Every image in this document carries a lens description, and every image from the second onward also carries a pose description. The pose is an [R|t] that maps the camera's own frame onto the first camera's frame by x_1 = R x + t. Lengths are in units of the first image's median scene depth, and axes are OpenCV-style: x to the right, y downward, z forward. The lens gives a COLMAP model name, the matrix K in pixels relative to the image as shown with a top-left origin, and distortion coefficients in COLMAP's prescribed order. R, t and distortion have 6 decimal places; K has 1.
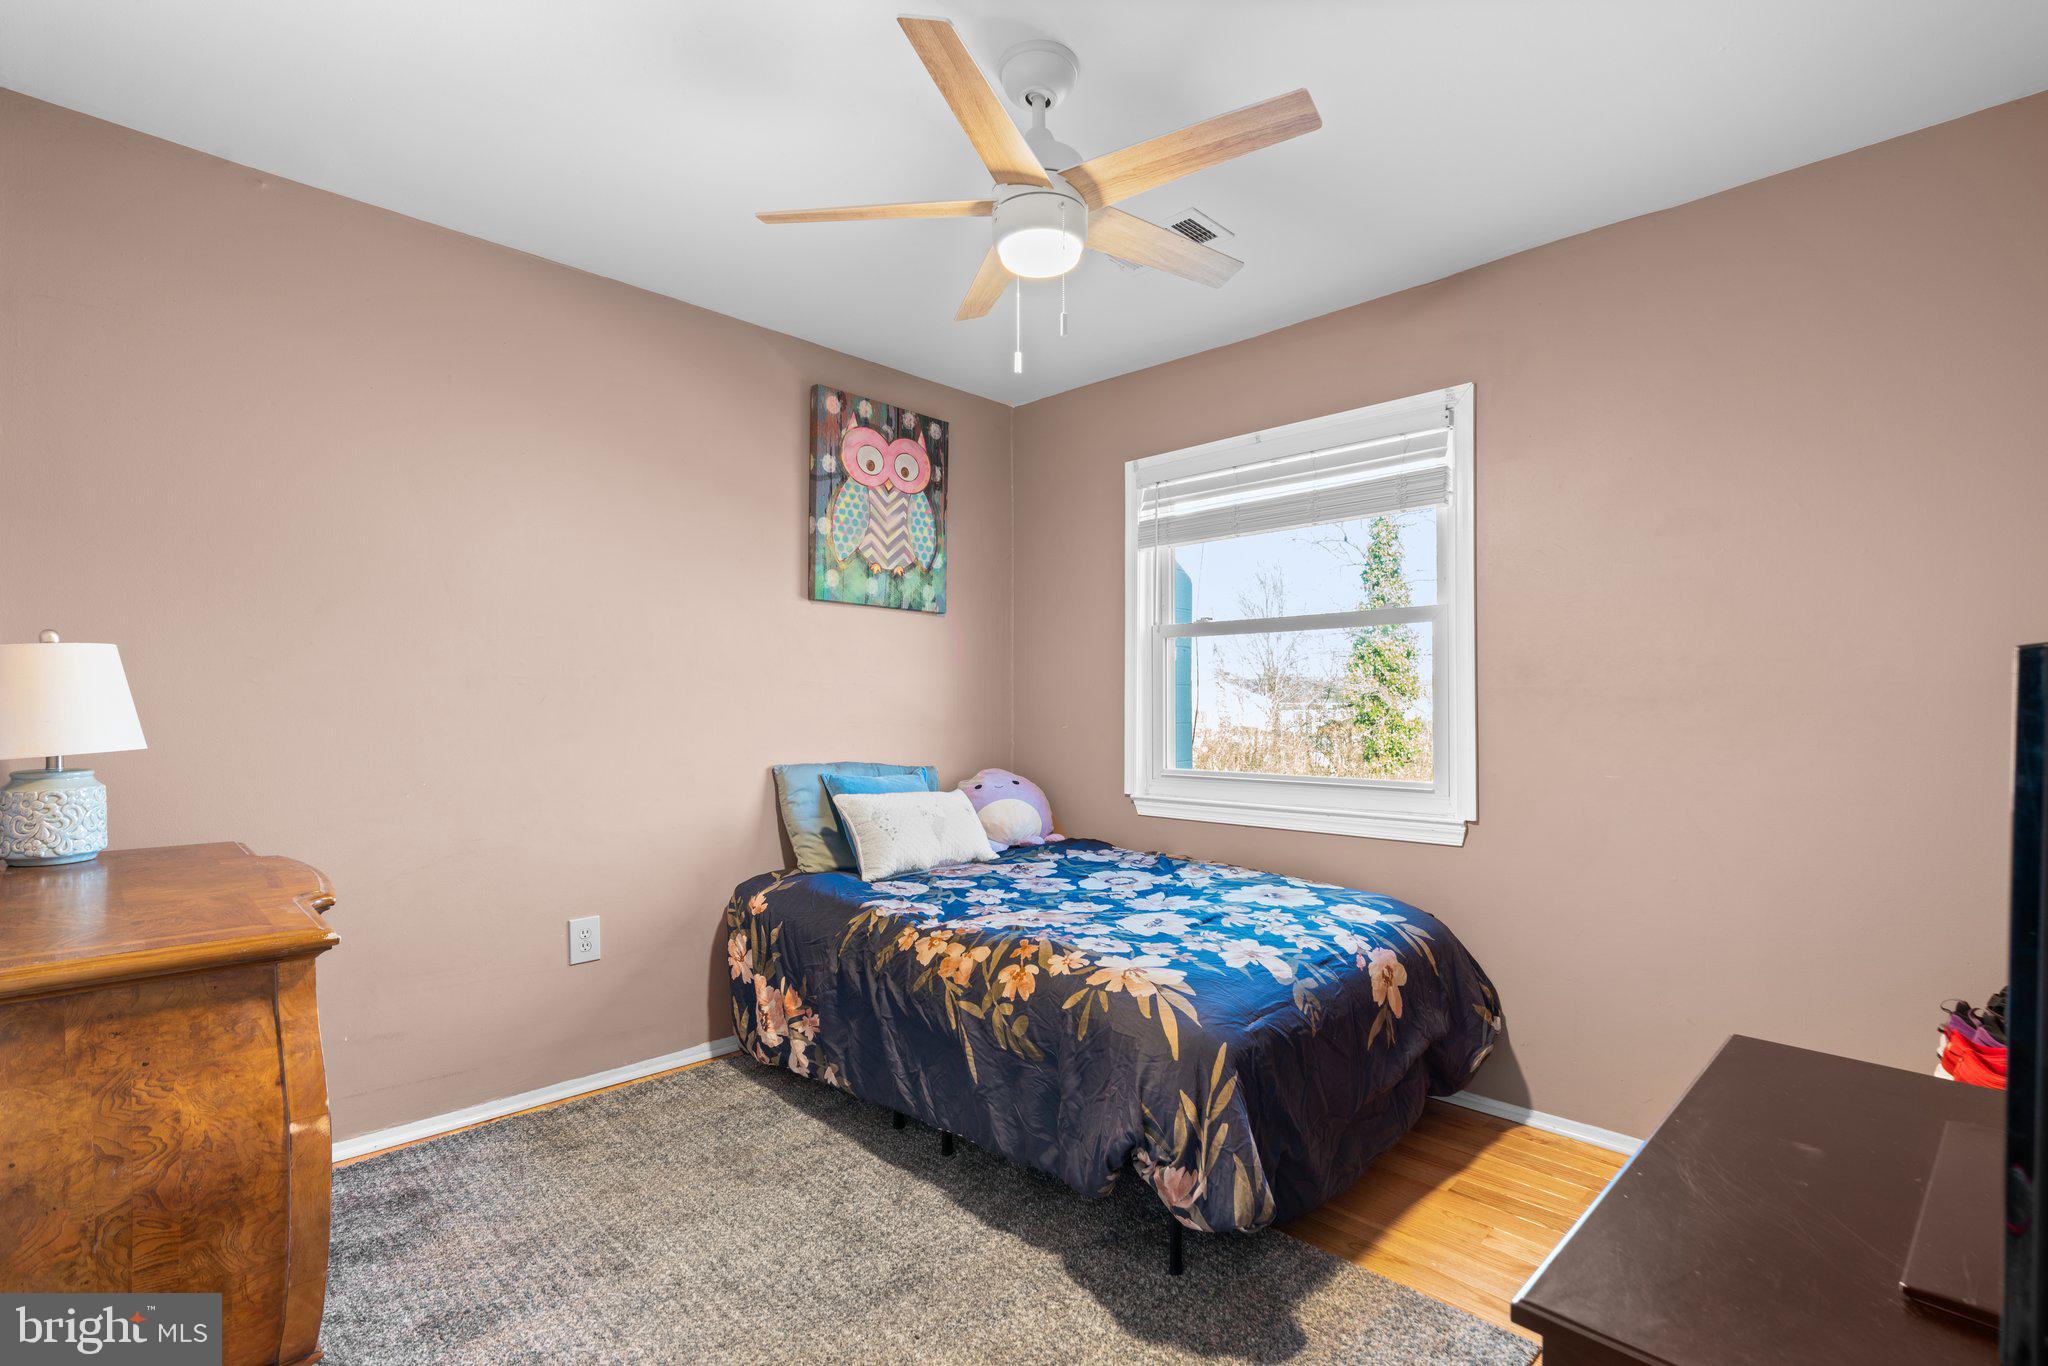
lens RADIAL K [[979.2, 0, 1031.5], [0, 979.2, 710.1], [0, 0, 1]] dist [0.001040, 0.000246]
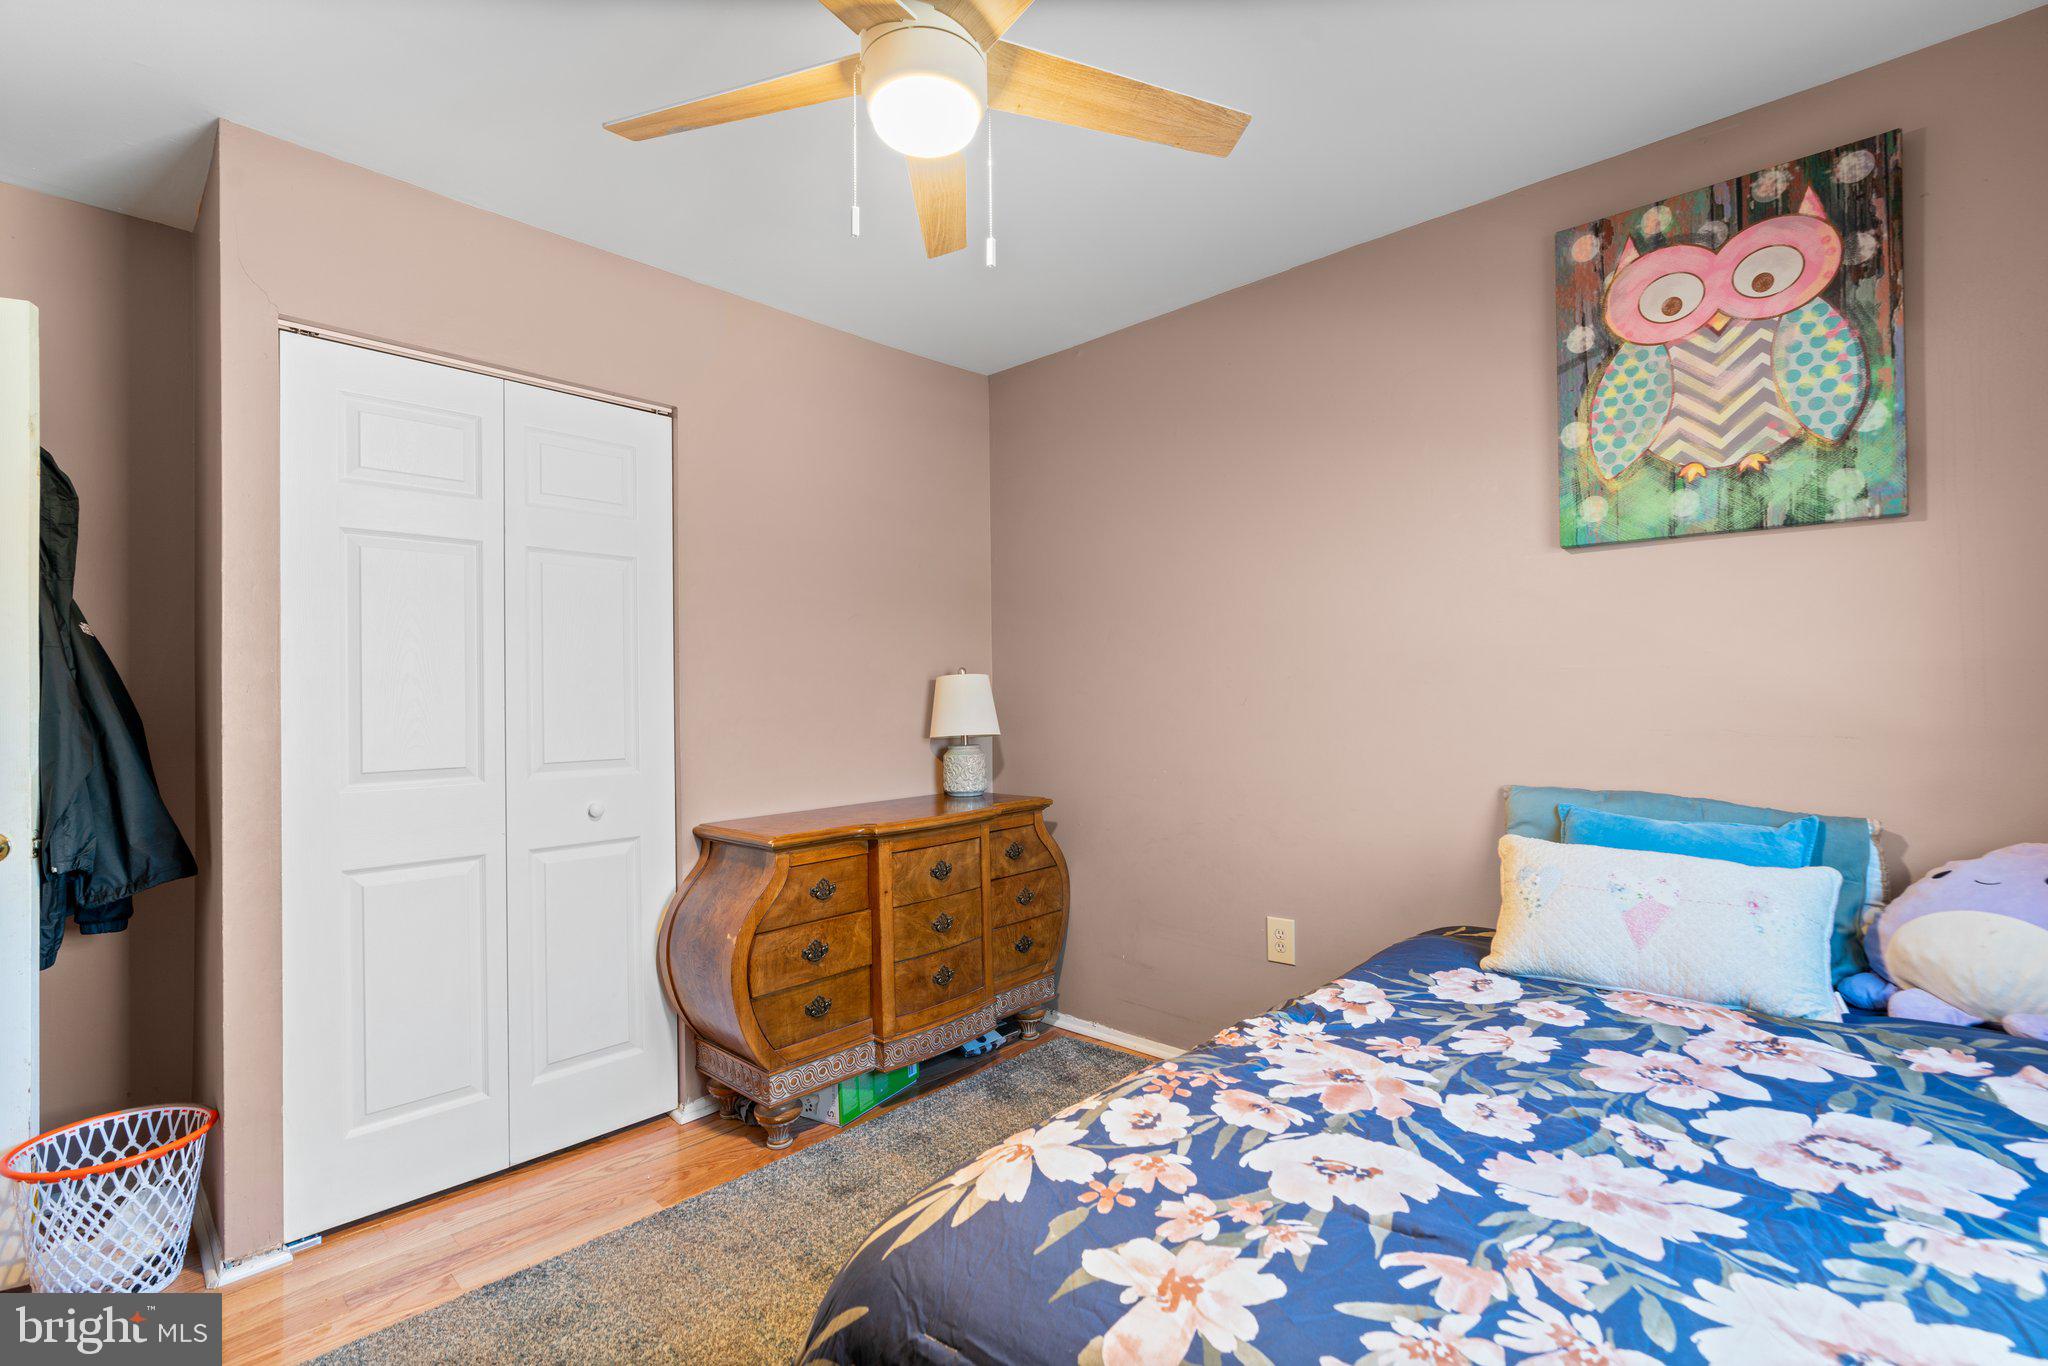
lens RADIAL K [[932.0, 0, 1026.8], [0, 932.0, 697.6], [0, 0, 1]] dist [-0.001931, 0.000402]
pose [[0.017632, -0.009087, -0.999803, 0.401306], [0.007034, 0.999935, -0.008964, -0.004986], [0.999820, -0.006874, 0.017695, 0.586178]]
